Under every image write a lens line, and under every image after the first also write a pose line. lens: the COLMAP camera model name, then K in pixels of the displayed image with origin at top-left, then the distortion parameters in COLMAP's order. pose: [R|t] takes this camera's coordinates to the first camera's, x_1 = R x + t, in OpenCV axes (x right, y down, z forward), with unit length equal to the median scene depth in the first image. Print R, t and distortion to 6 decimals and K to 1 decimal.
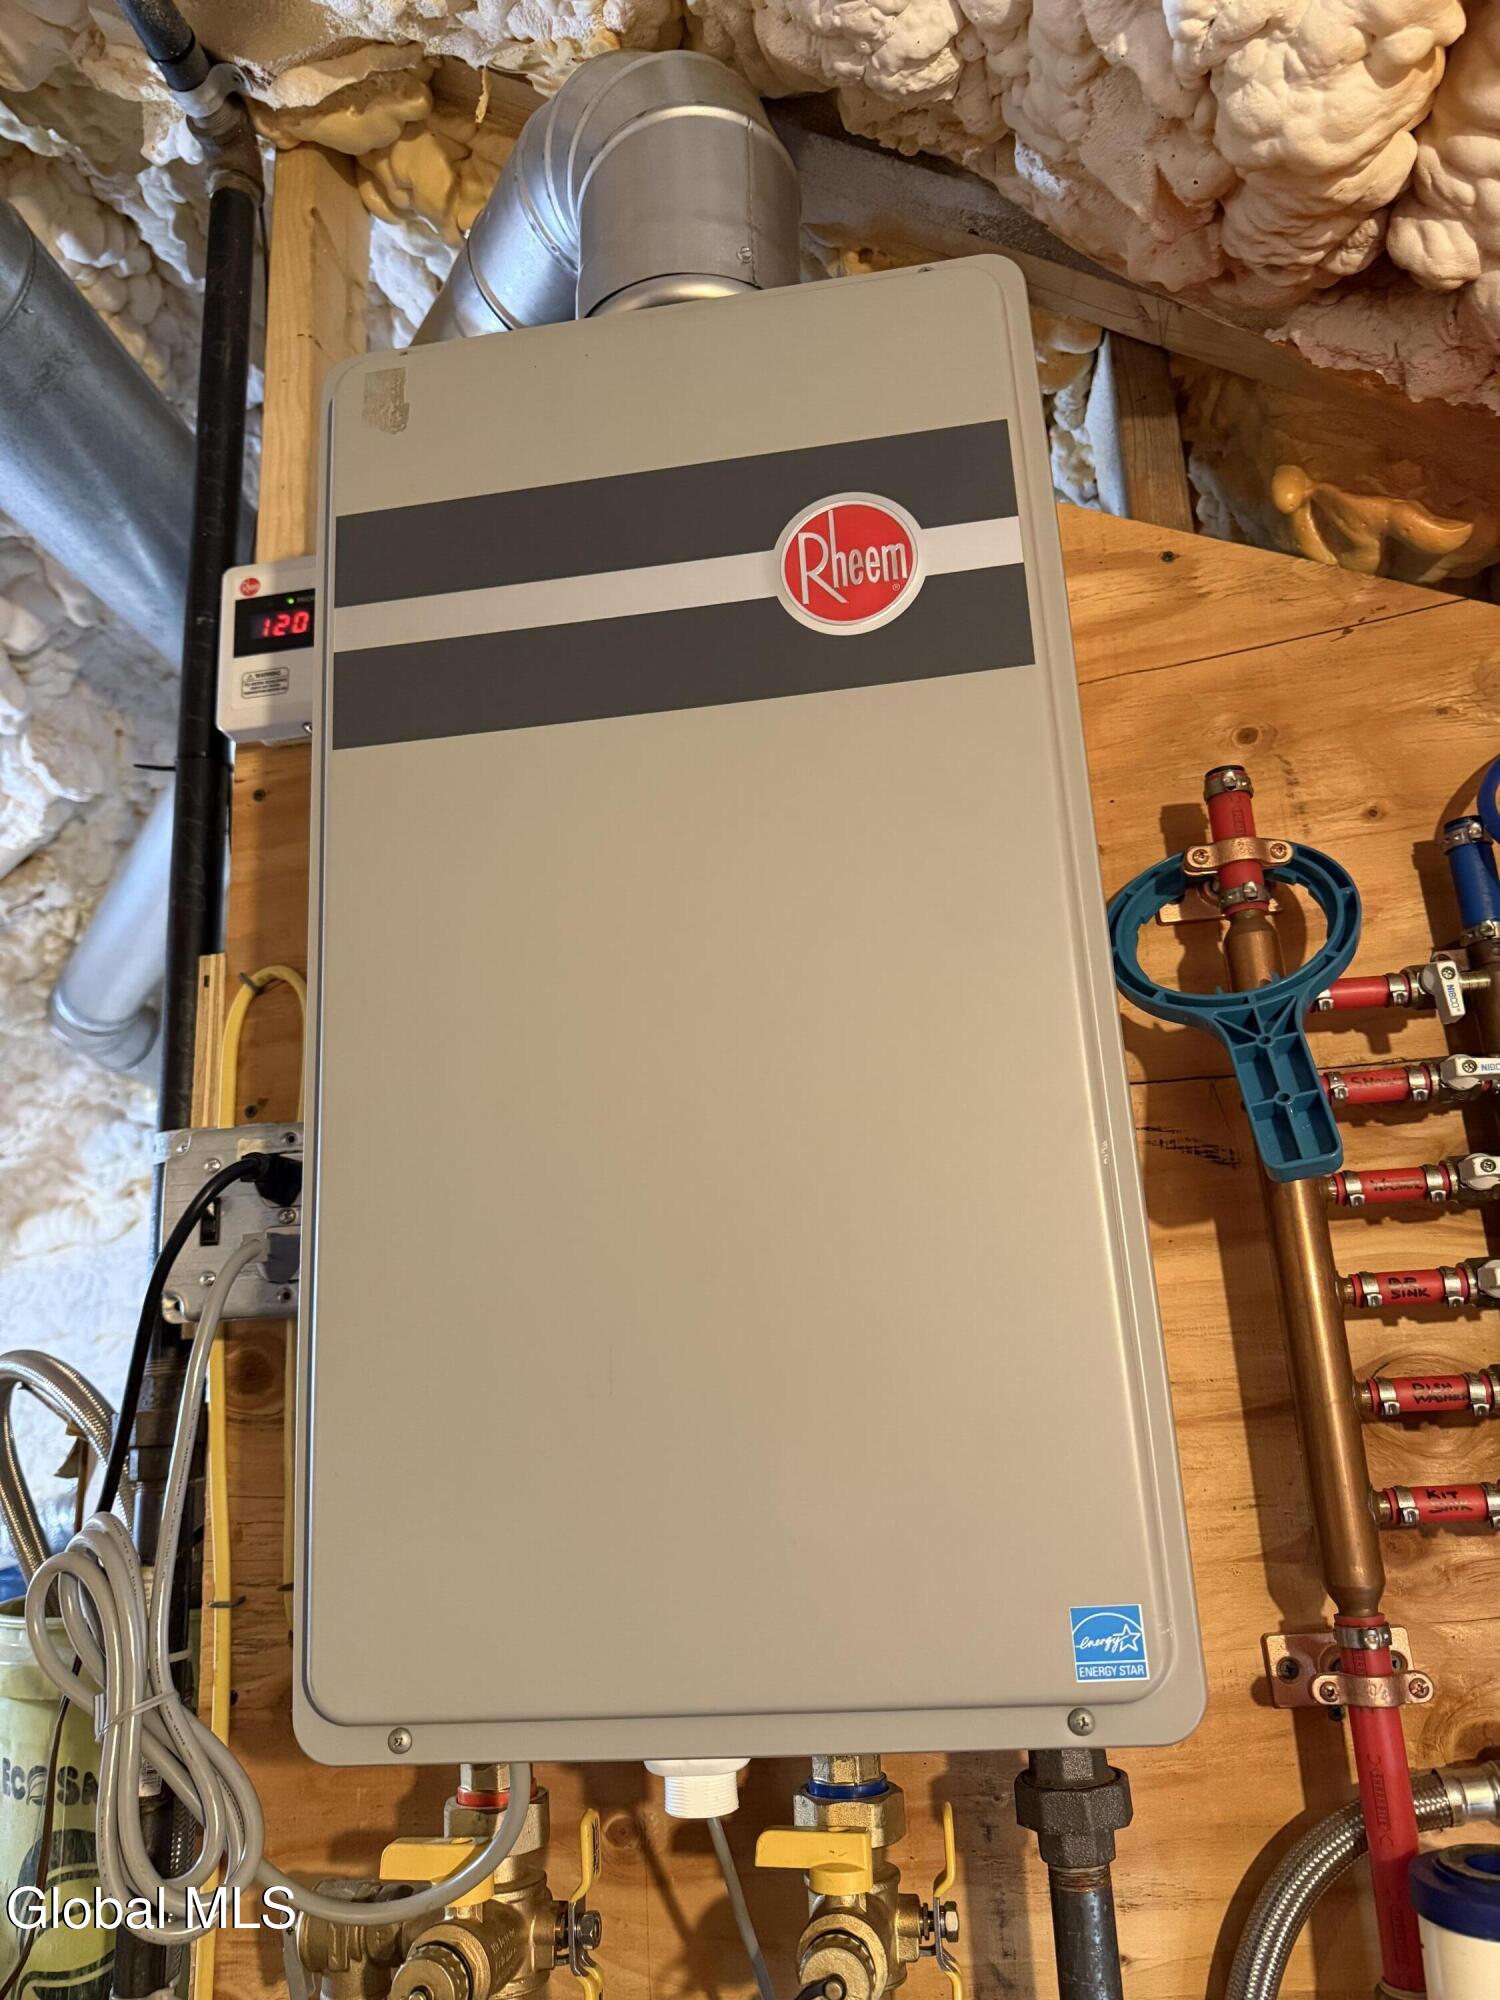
lens RADIAL K [[1408.5, 0, 758.9], [0, 1408.5, 1010.2], [0, 0, 1]] dist [0.004880, -0.021819]
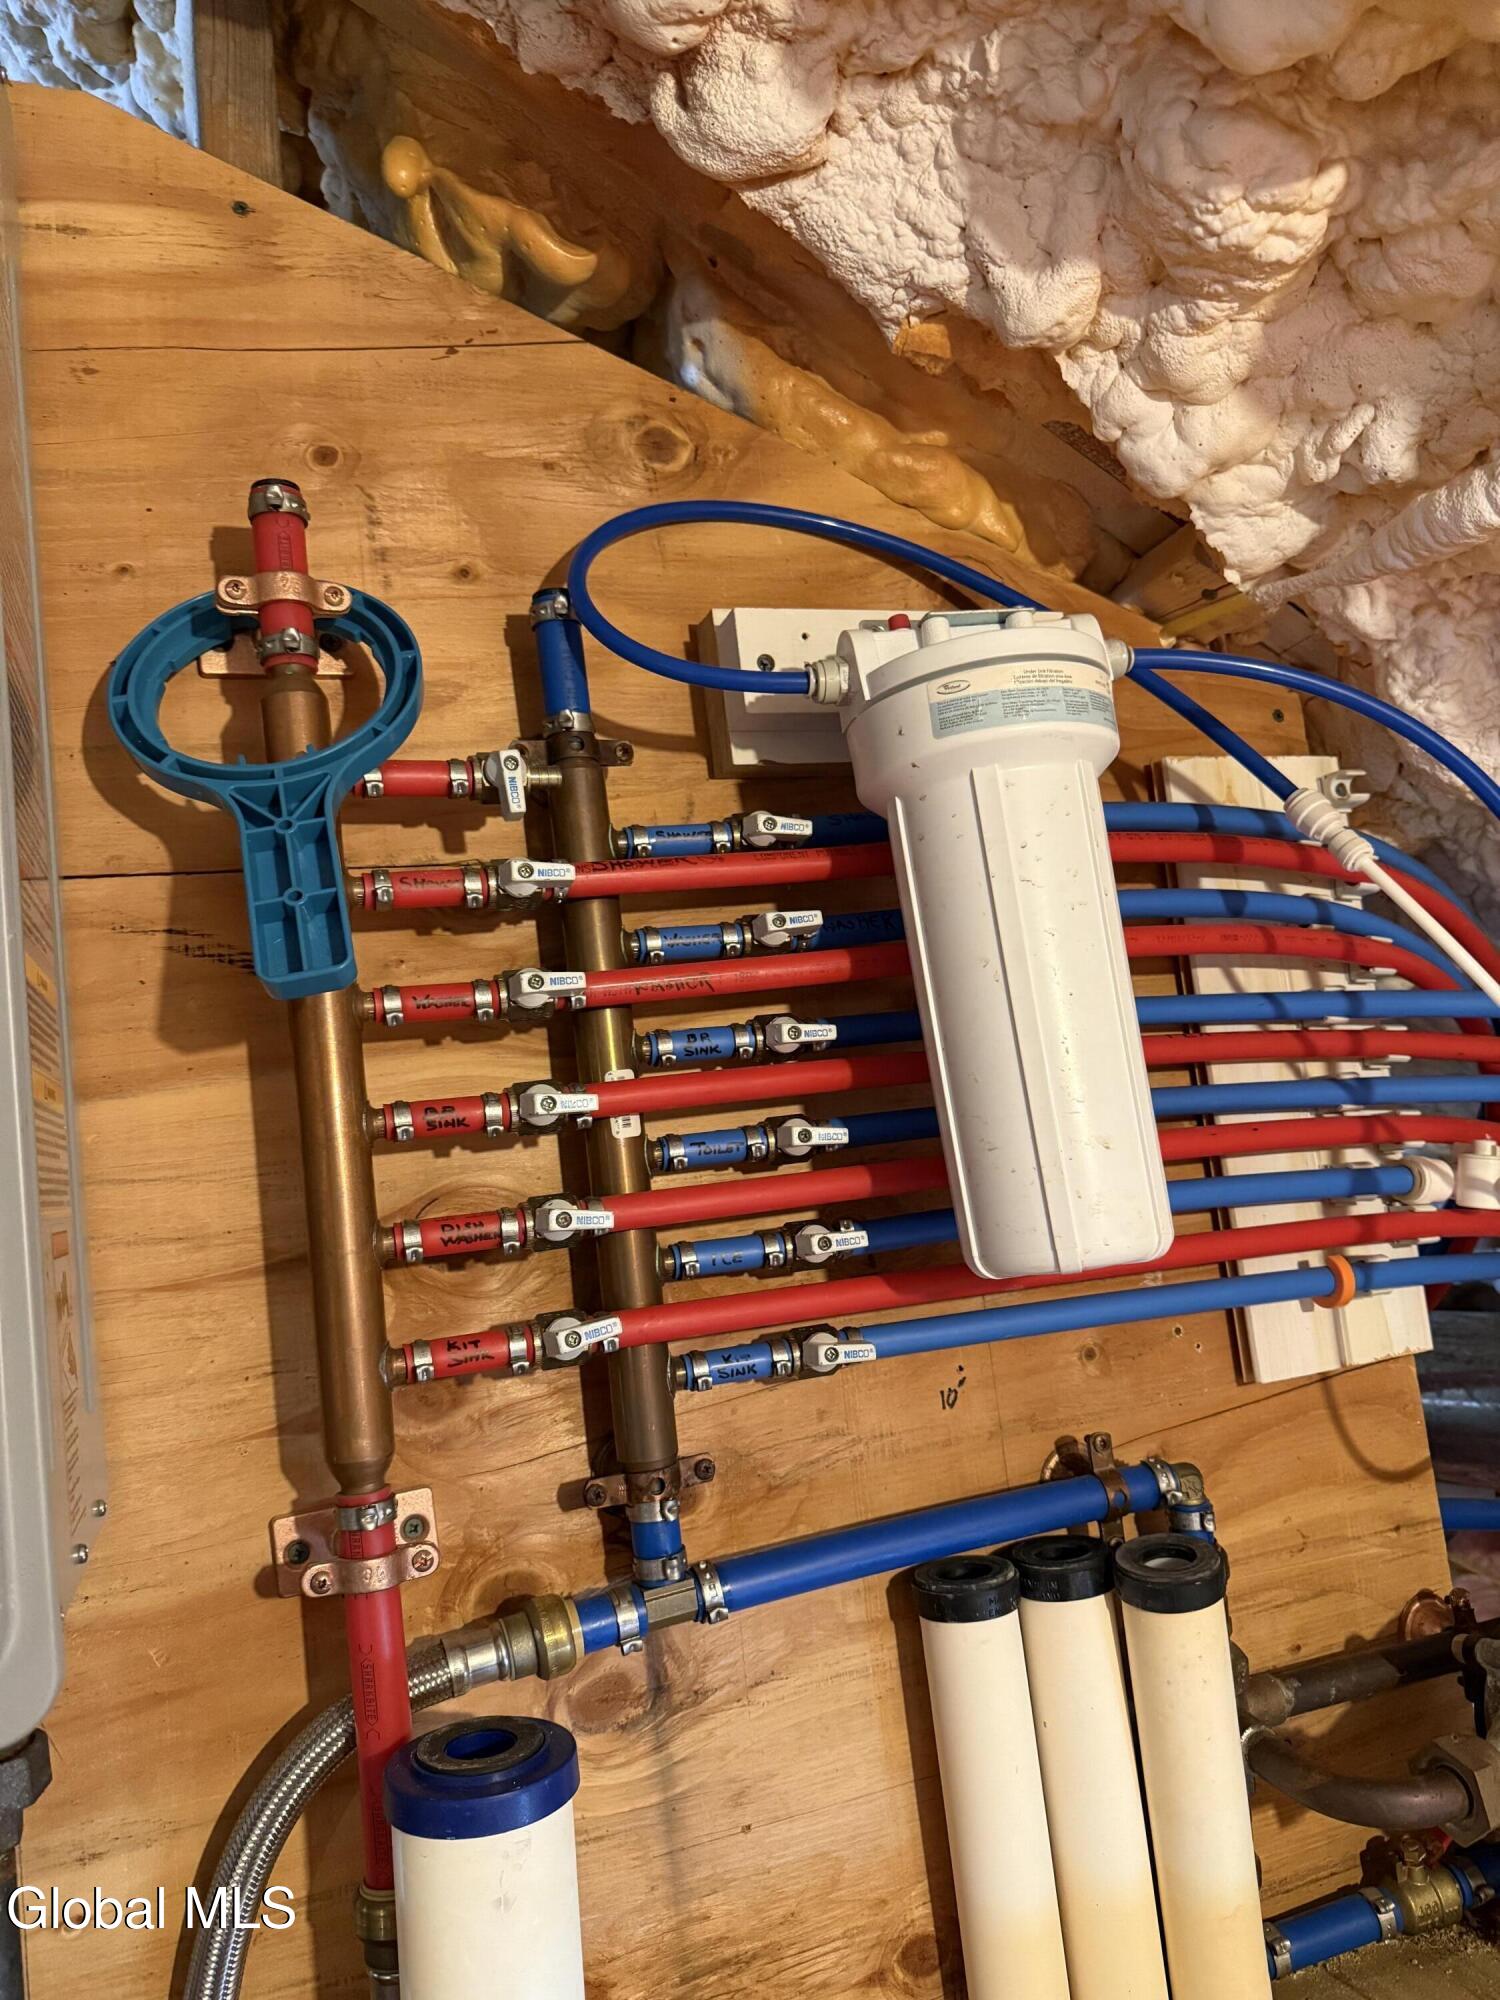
lens RADIAL K [[1408.5, 0, 758.9], [0, 1408.5, 1010.2], [0, 0, 1]] dist [0.004880, -0.021819]
pose [[0.874778, -0.001811, 0.484520, 0.188766], [-0.063256, 0.991008, 0.117910, 0.013285], [-0.480377, -0.133794, 0.866797, 0.140014]]
